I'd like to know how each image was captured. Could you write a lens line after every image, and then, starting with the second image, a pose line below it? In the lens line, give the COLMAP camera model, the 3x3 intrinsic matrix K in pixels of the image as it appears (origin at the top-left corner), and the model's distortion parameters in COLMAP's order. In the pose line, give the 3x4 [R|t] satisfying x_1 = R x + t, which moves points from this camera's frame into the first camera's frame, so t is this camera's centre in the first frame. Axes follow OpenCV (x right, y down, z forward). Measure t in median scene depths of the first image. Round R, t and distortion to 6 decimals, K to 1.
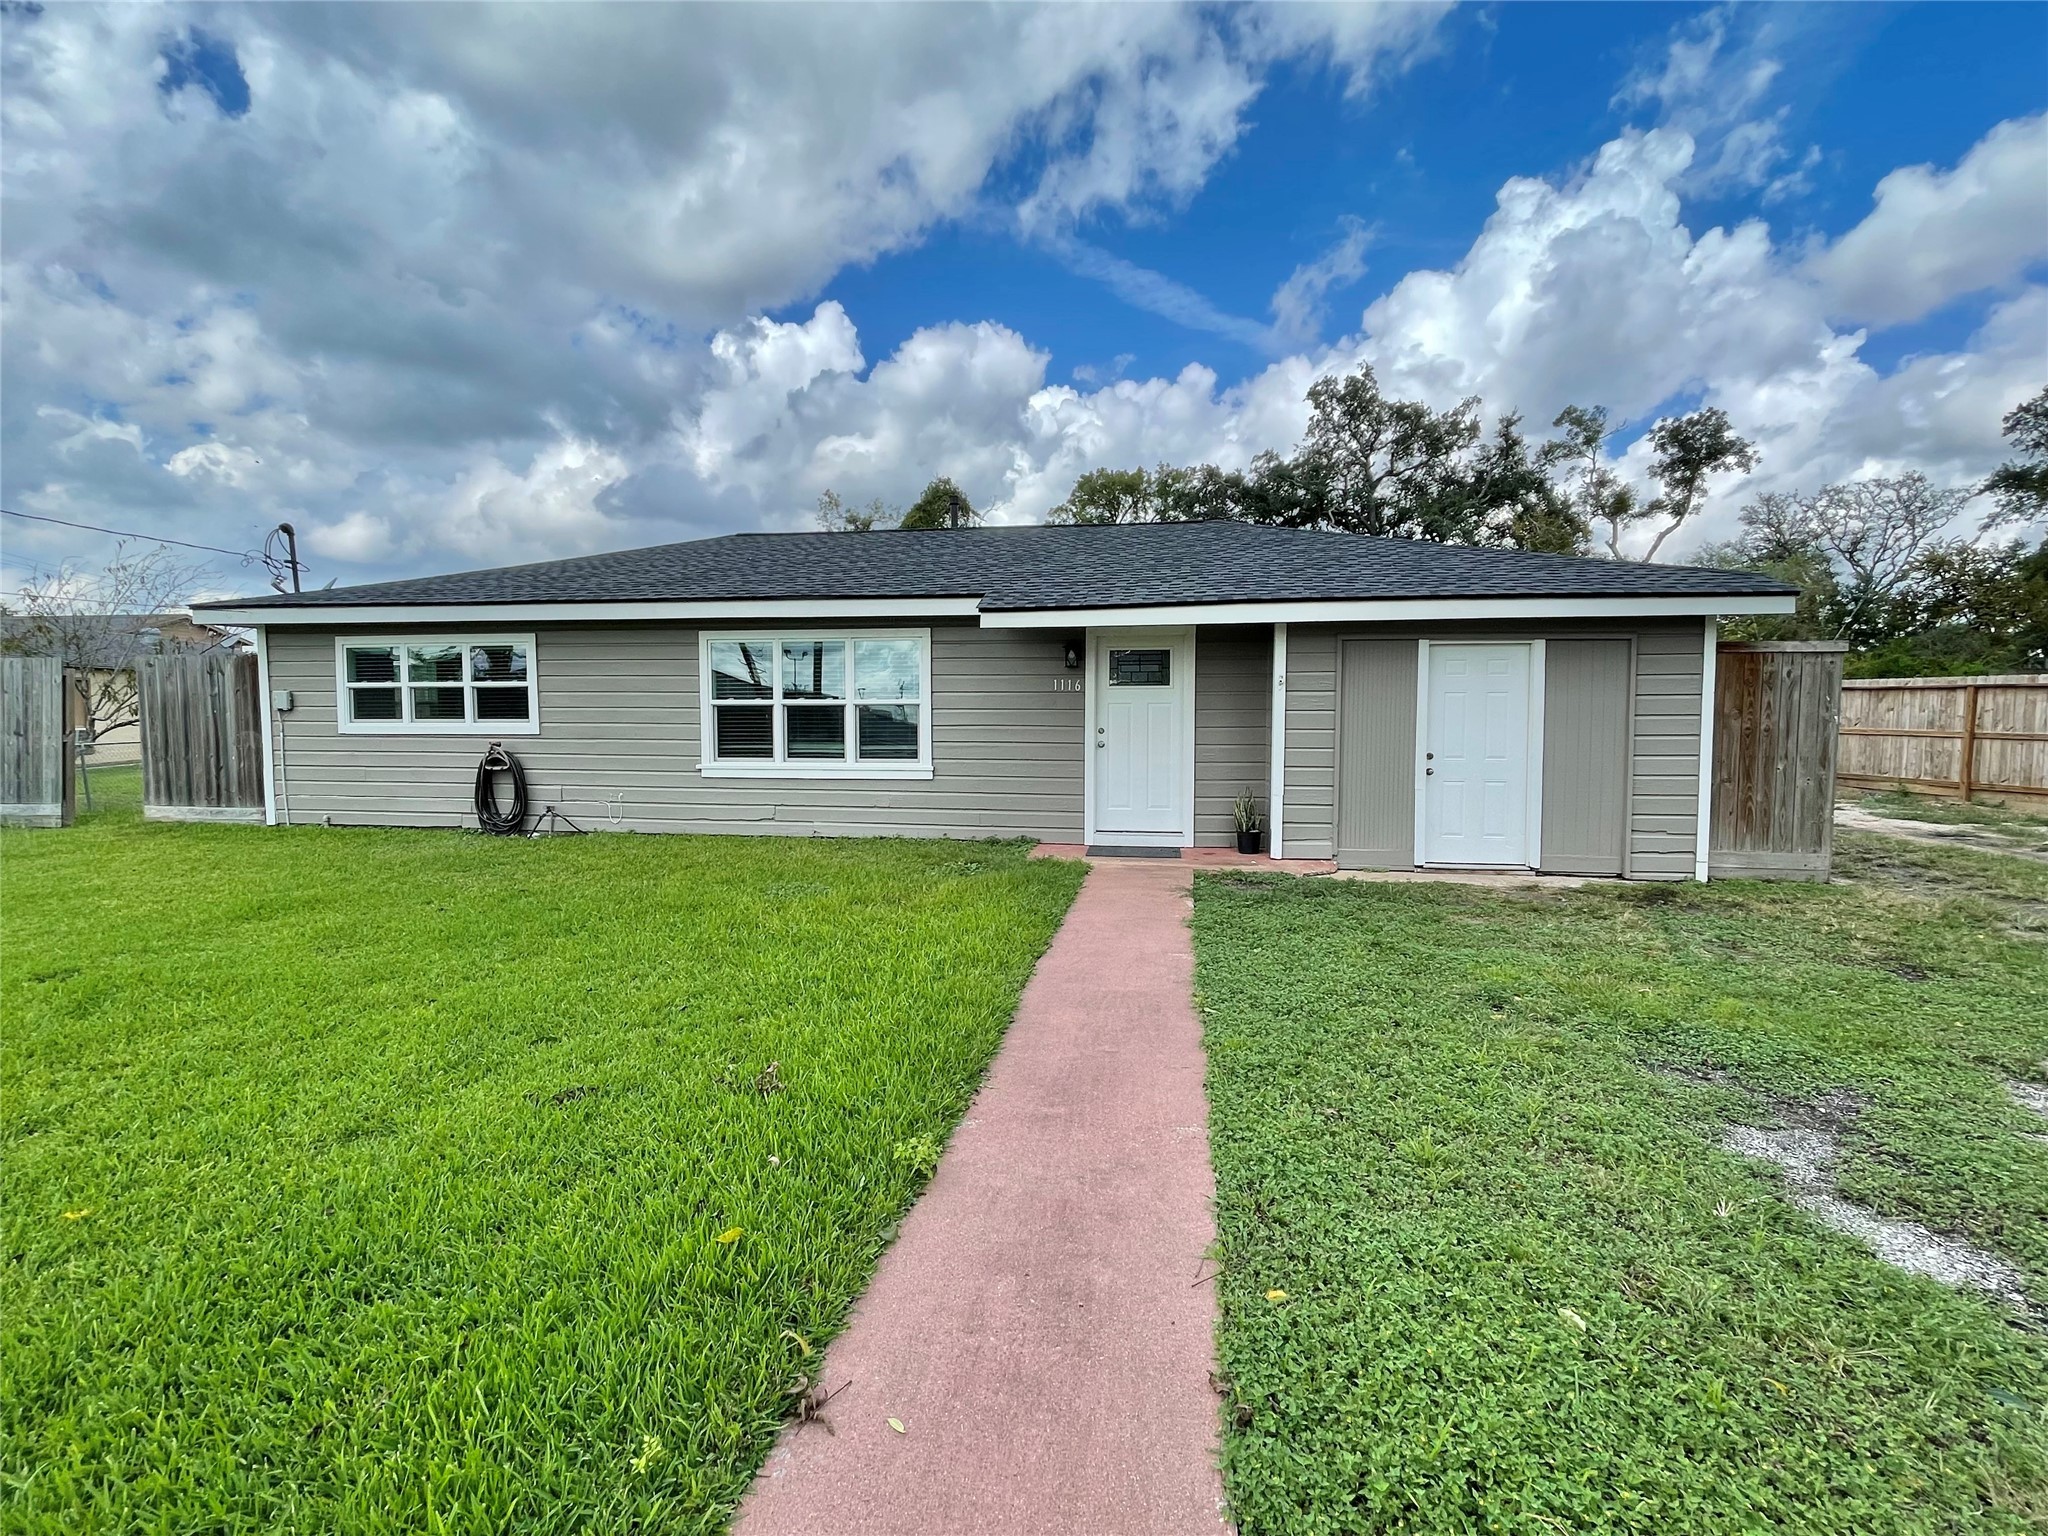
lens RADIAL K [[905.4, 0, 1027.3], [0, 905.4, 768.3], [0, 0, 1]] dist [-0.001811, 0.000849]
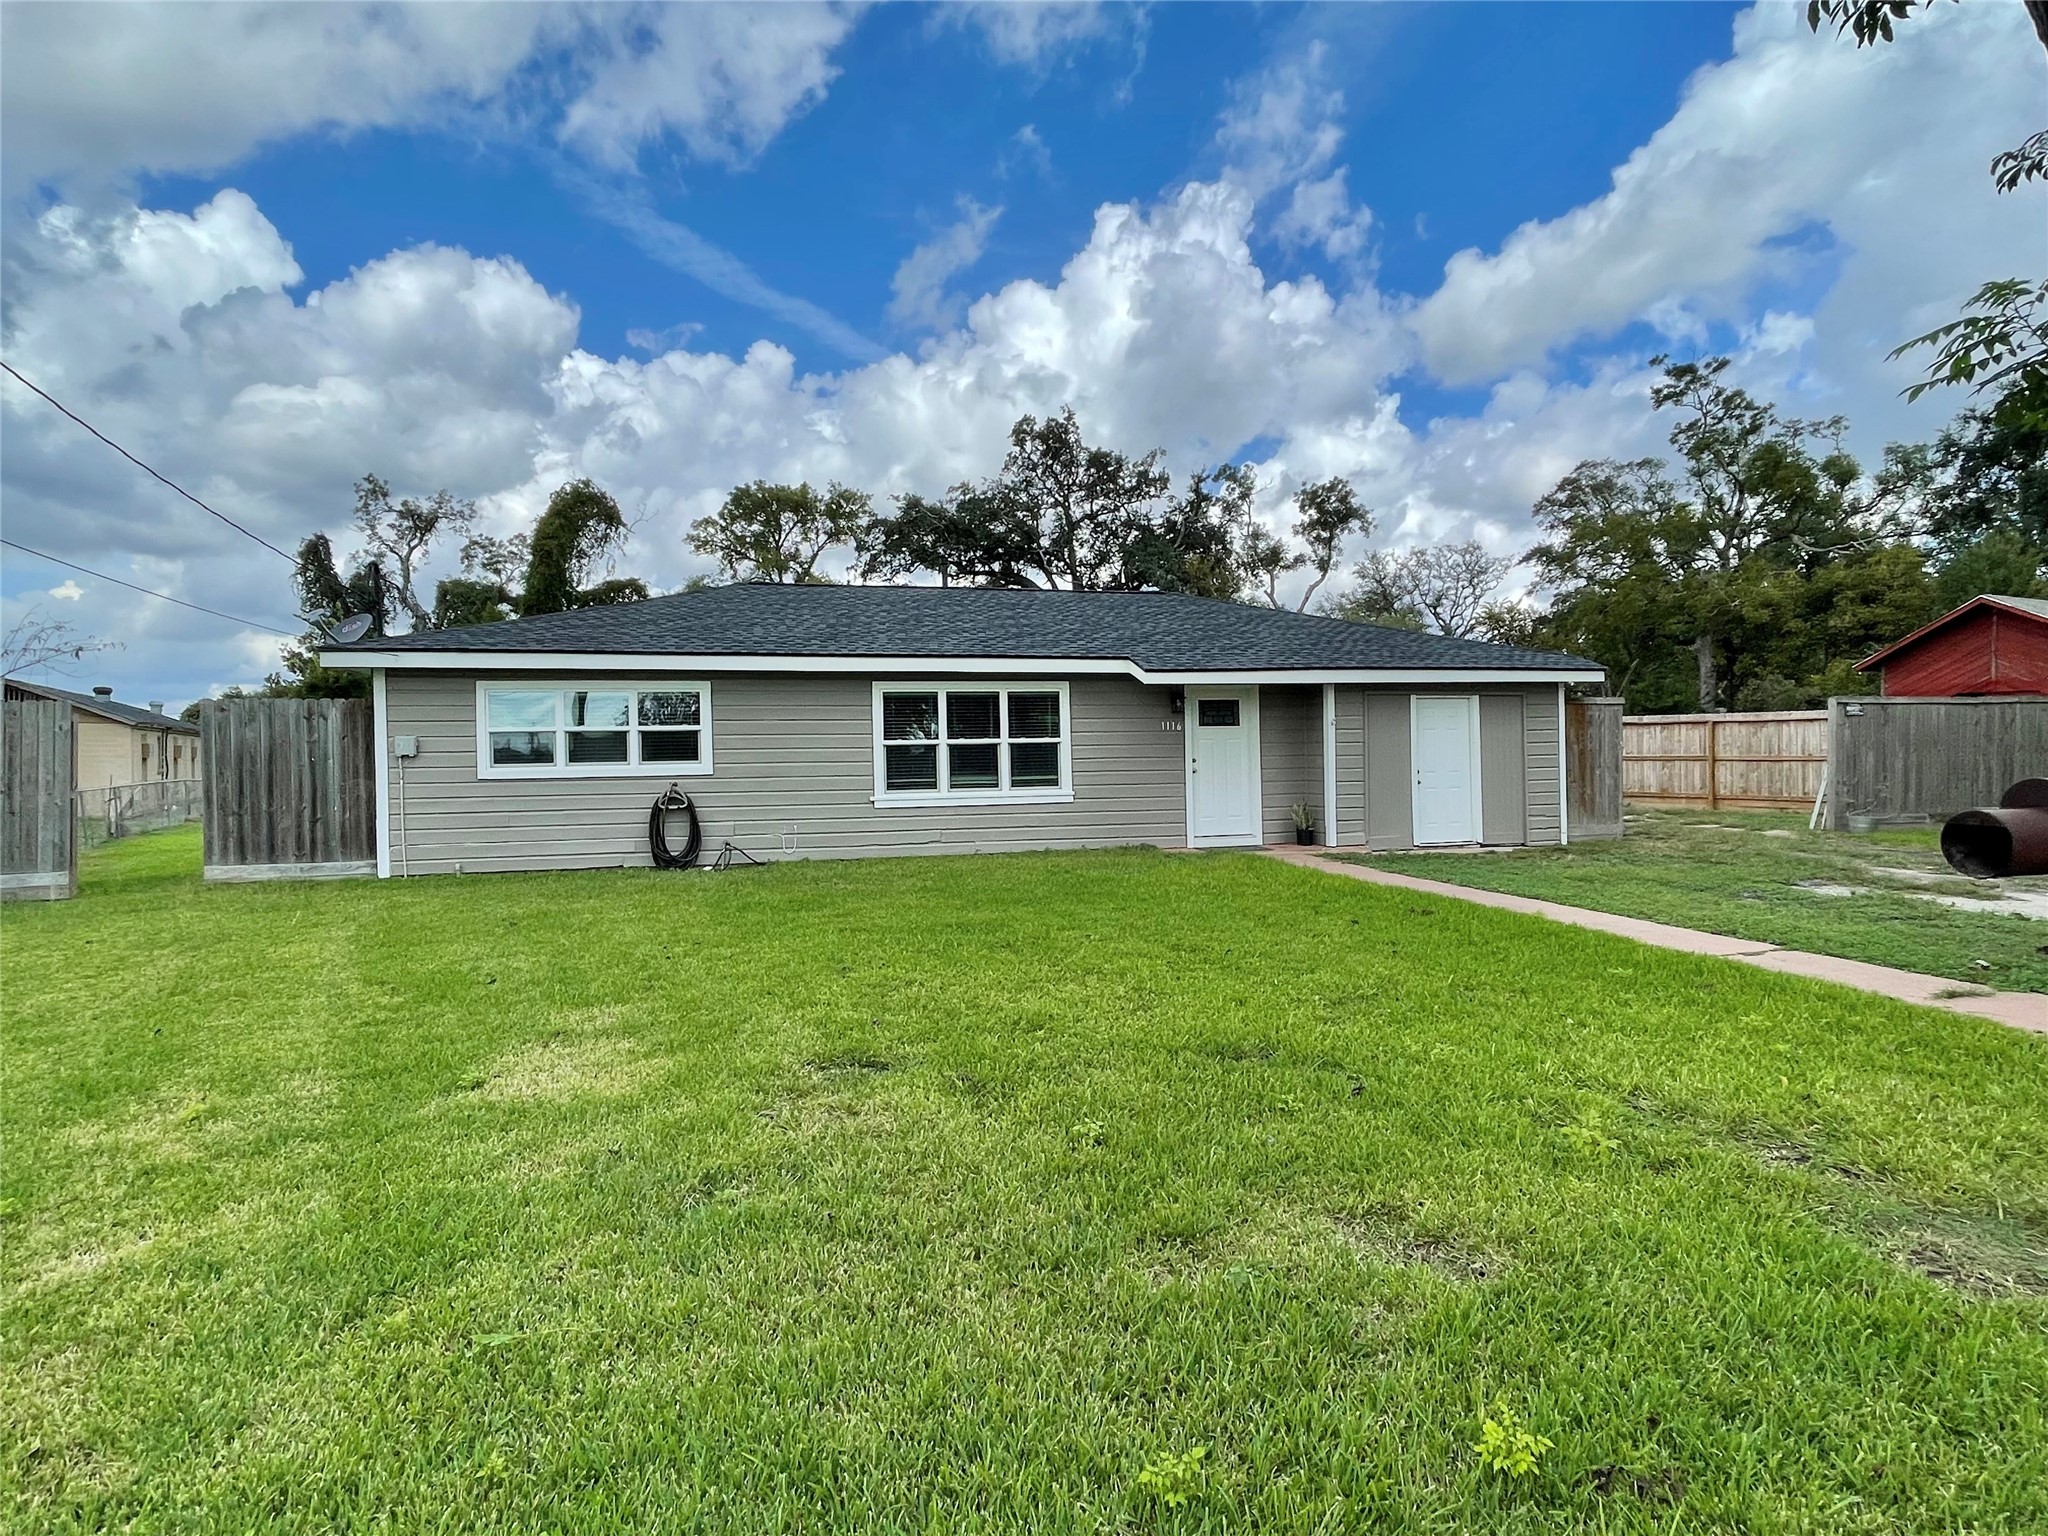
lens RADIAL K [[1071.3, 0, 1031.4], [0, 1071.3, 770.6], [0, 0, 1]] dist [0.036100, -0.033317]
pose [[0.921177, -0.021453, 0.388553, -0.669305], [0.041114, 0.998256, -0.042356, 0.027023], [-0.386967, 0.054992, 0.920452, -0.318199]]
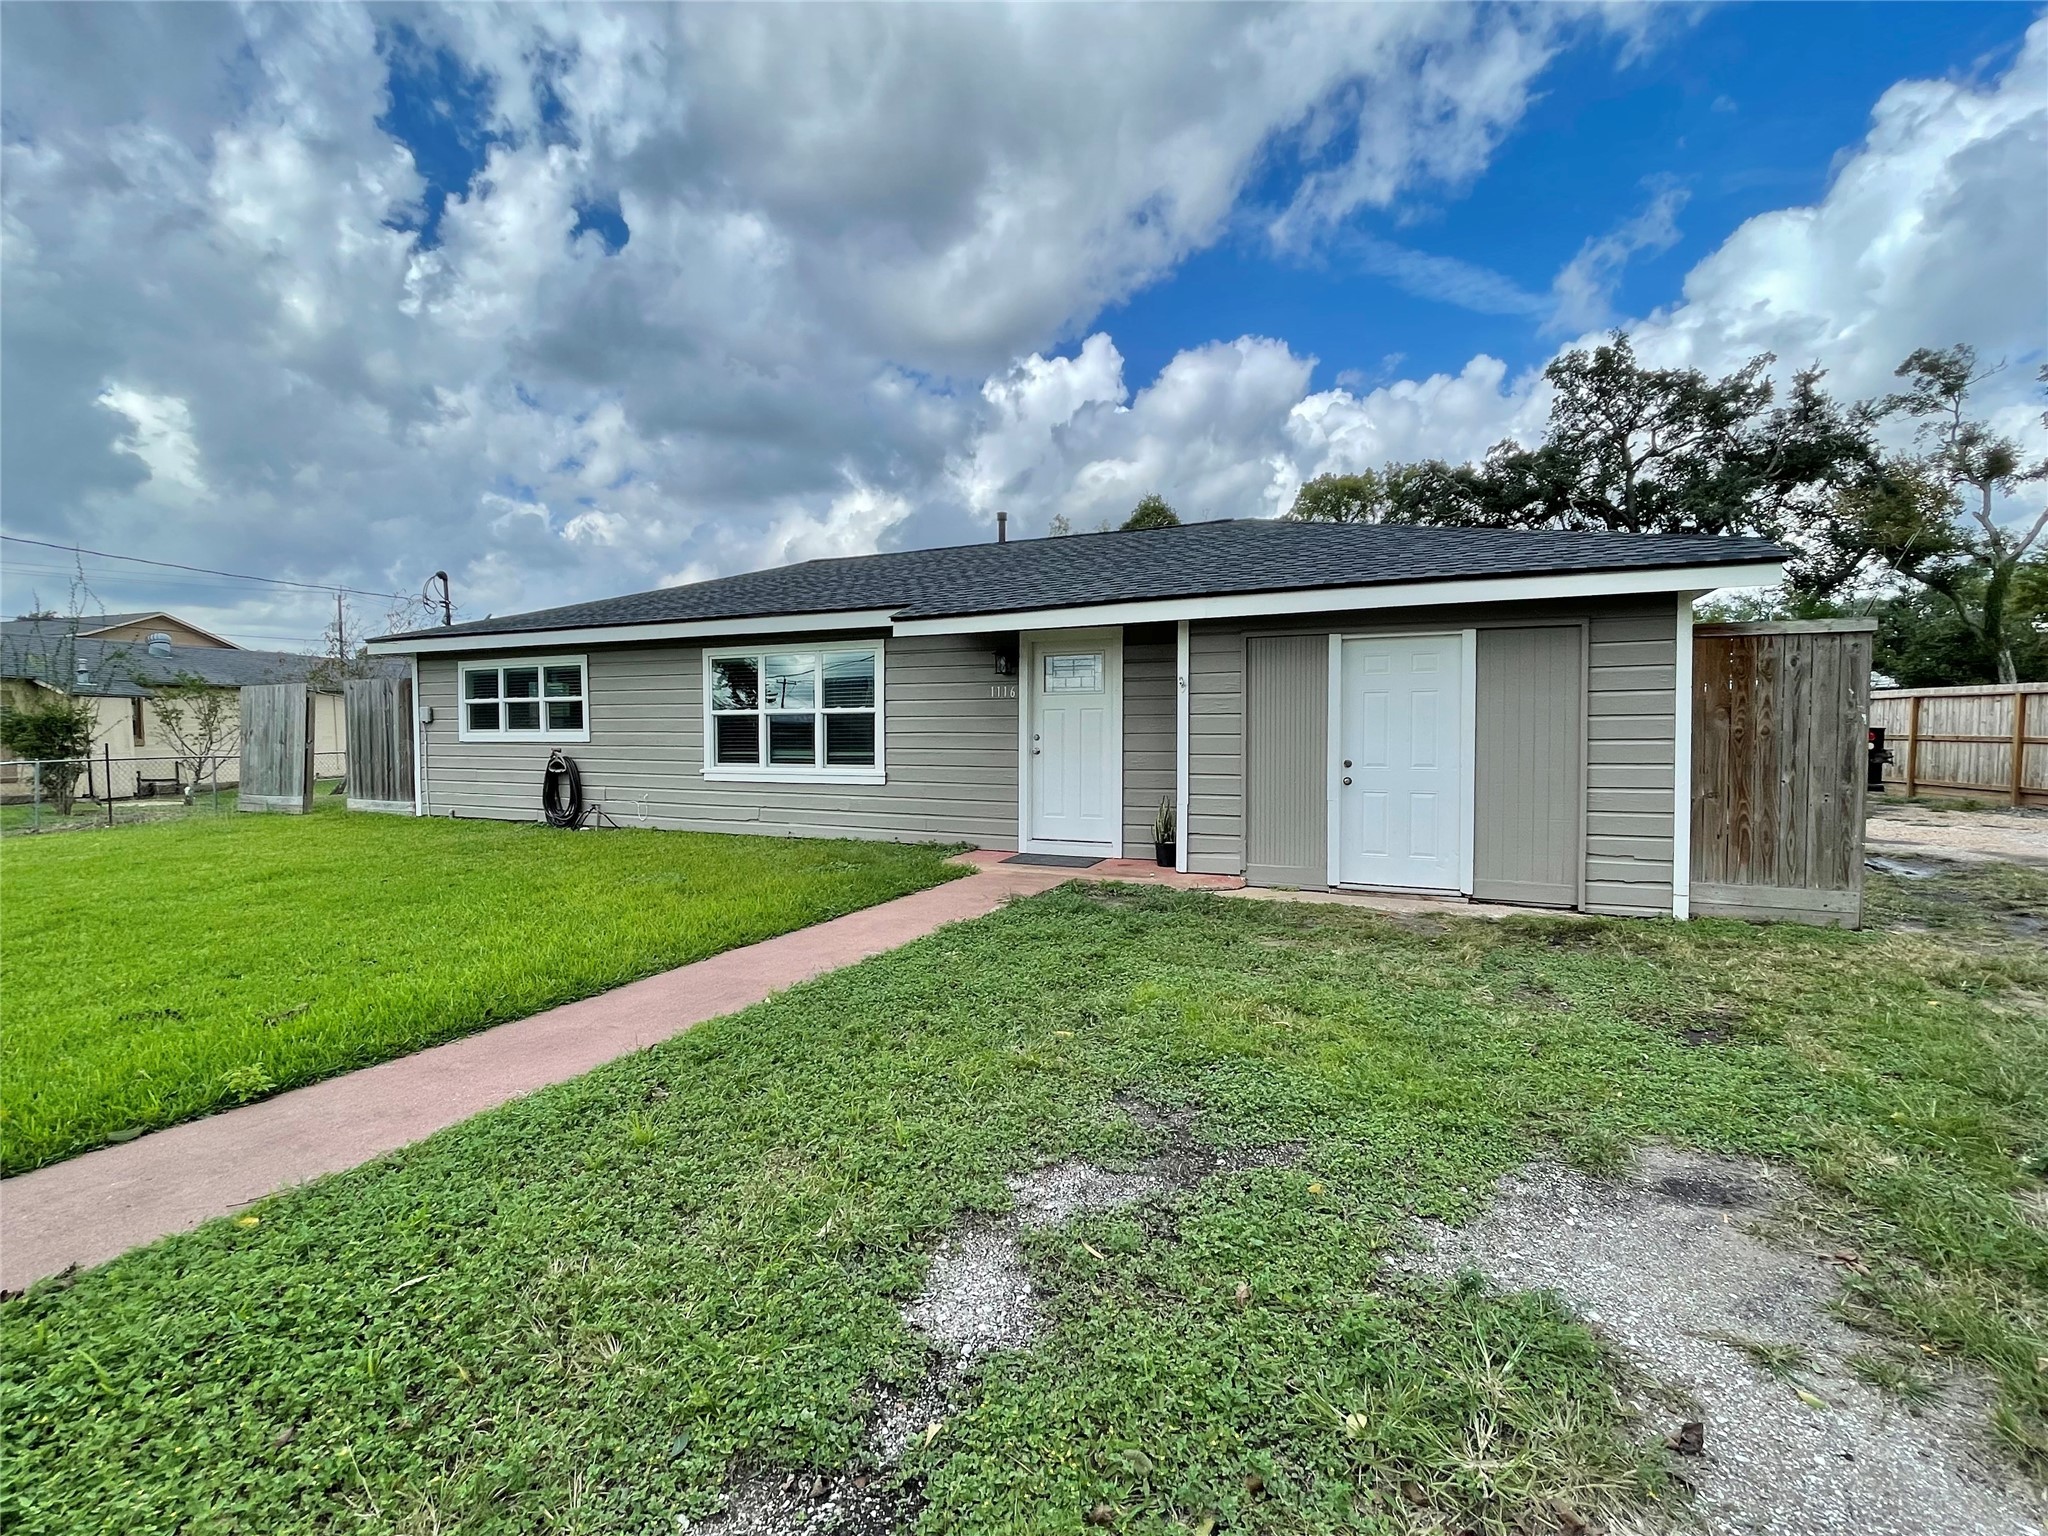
lens RADIAL K [[904.1, 0, 1024.0], [0, 904.1, 768.0], [0, 0, 1]] dist [-0.016623, 0.010516]
pose [[0.961627, 0.007947, -0.274246, 0.300887], [-0.013451, 0.999744, -0.018195, 0.008851], [0.274032, 0.021186, 0.961487, 0.046374]]
